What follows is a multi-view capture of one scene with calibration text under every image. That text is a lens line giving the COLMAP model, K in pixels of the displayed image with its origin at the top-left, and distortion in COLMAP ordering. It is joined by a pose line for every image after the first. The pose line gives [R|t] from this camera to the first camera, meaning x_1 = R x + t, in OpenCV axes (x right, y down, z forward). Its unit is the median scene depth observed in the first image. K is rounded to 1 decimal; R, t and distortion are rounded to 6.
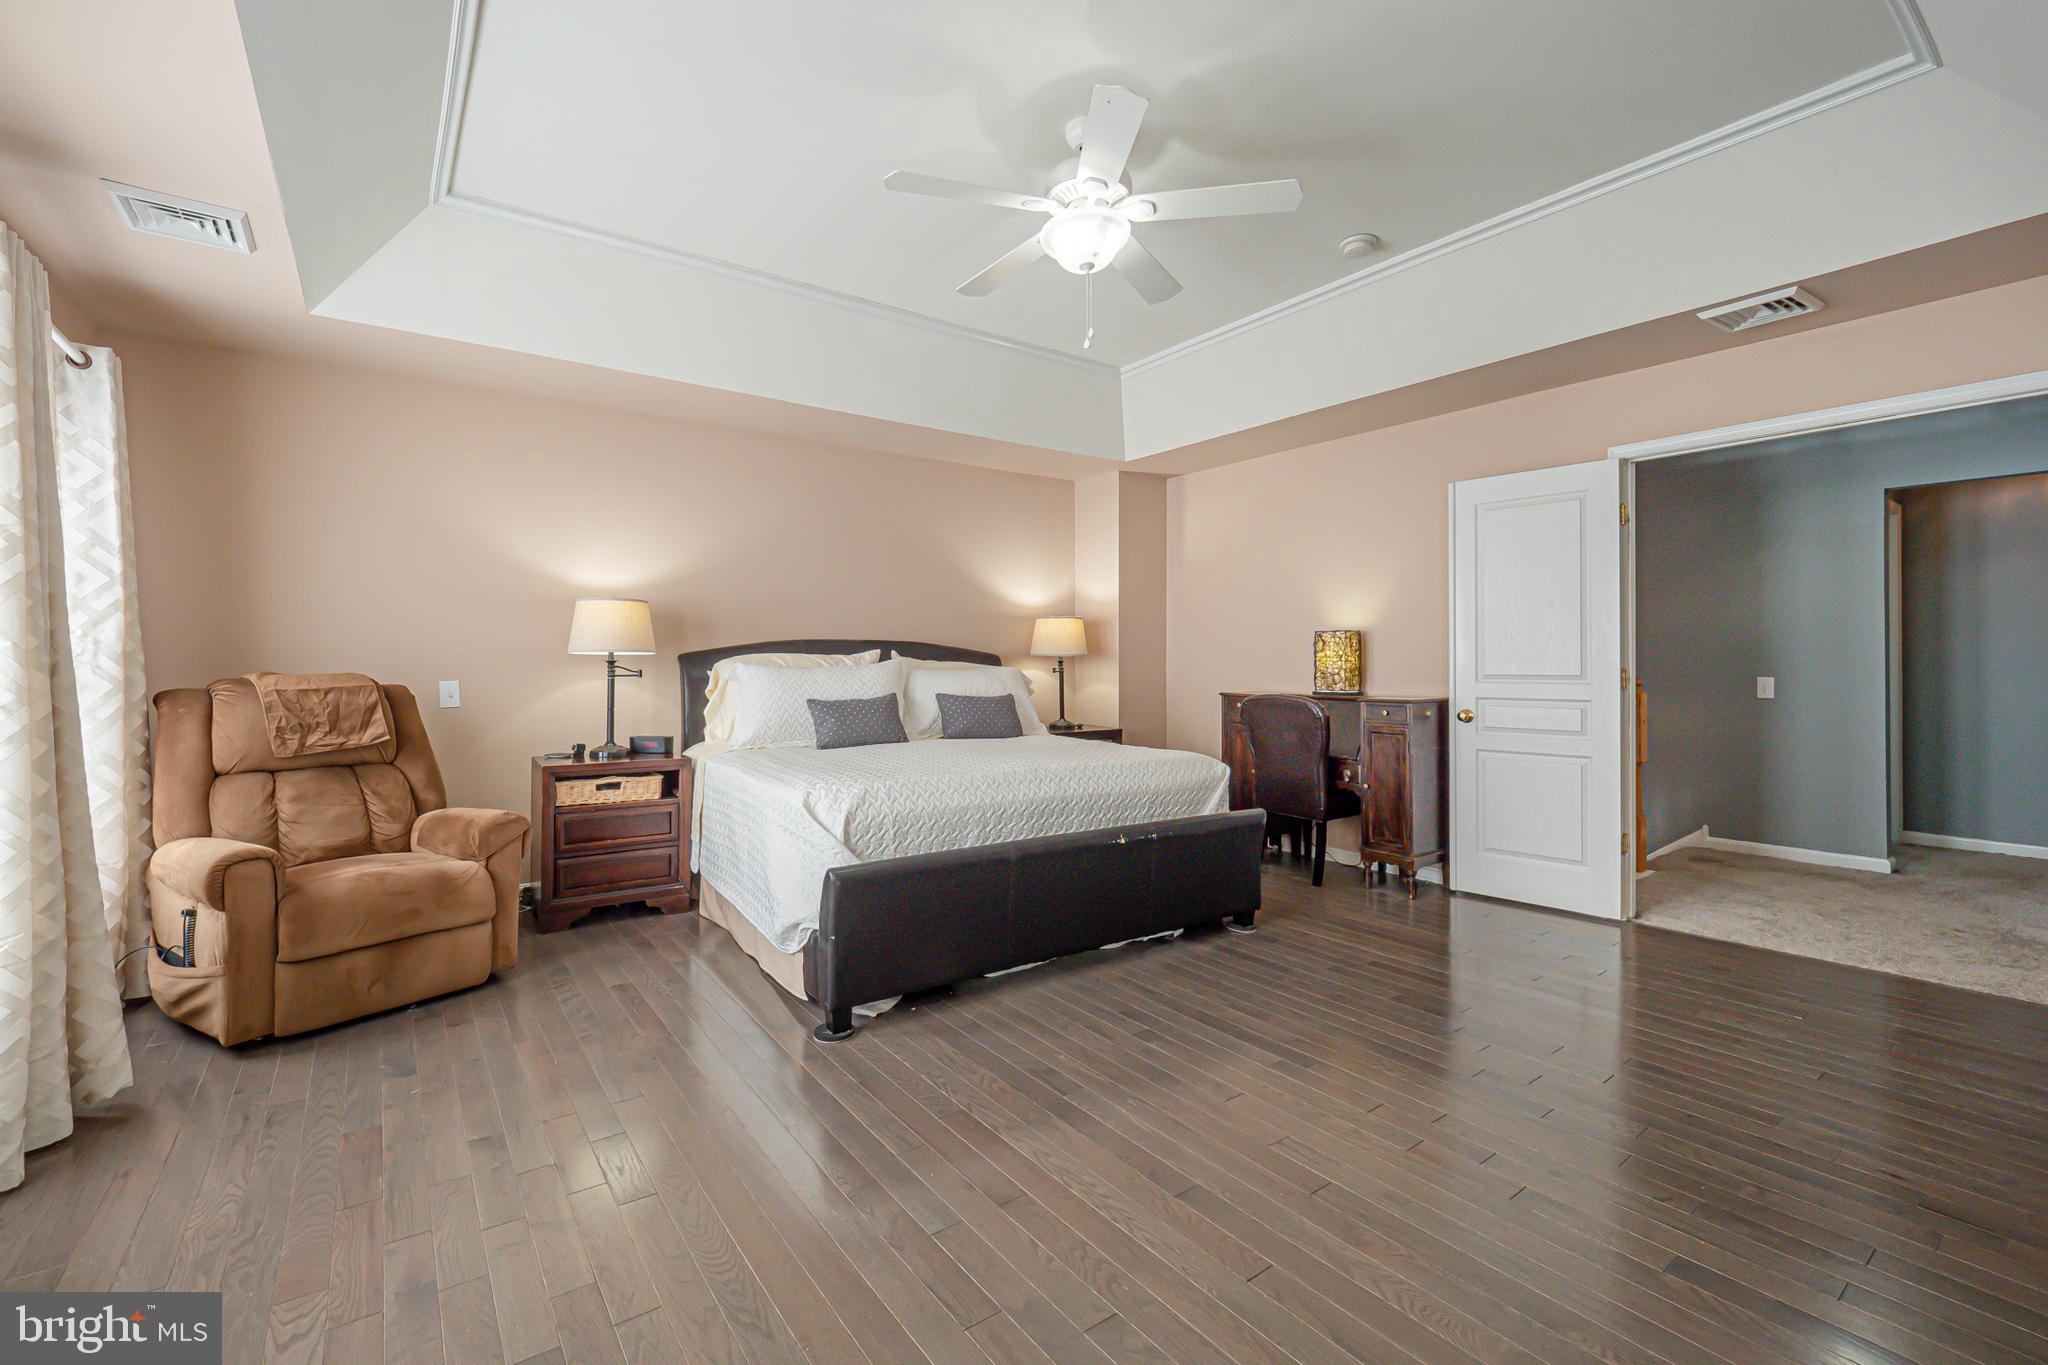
lens RADIAL K [[863.6, 0, 1017.5], [0, 863.6, 669.3], [0, 0, 1]] dist [-0.016362, -0.000100]
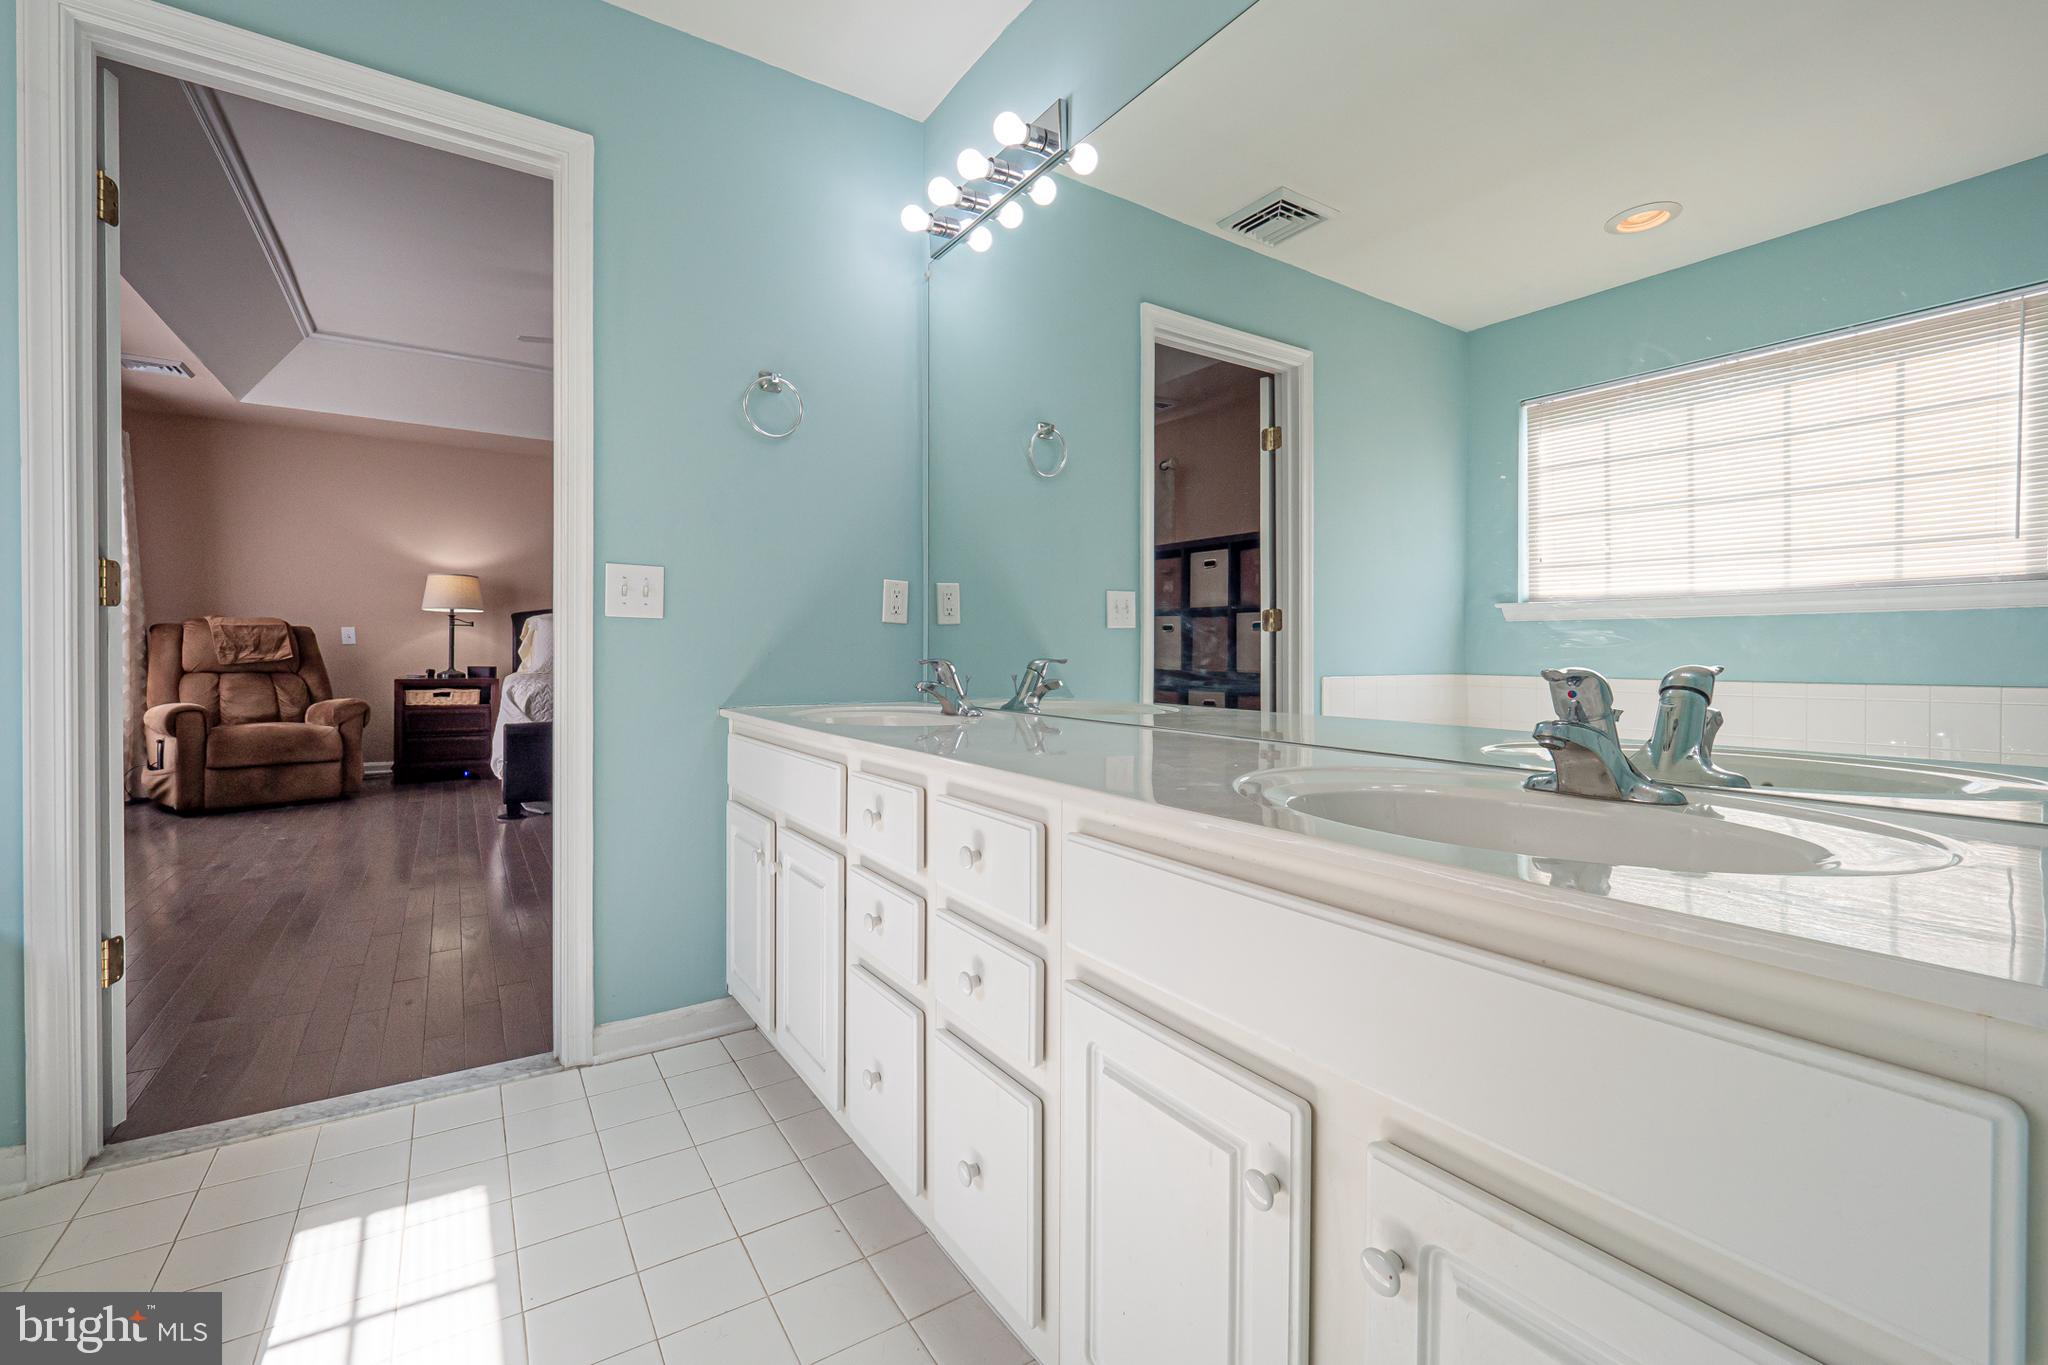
lens RADIAL K [[862.0, 0, 1021.4], [0, 862.0, 674.5], [0, 0, 1]] dist [-0.002900, -0.000539]
pose [[0.998169, 0.010420, -0.059576, 0.829118], [-0.009484, 0.999827, 0.015983, 0.079792], [0.059732, -0.015389, 0.998096, -0.619284]]
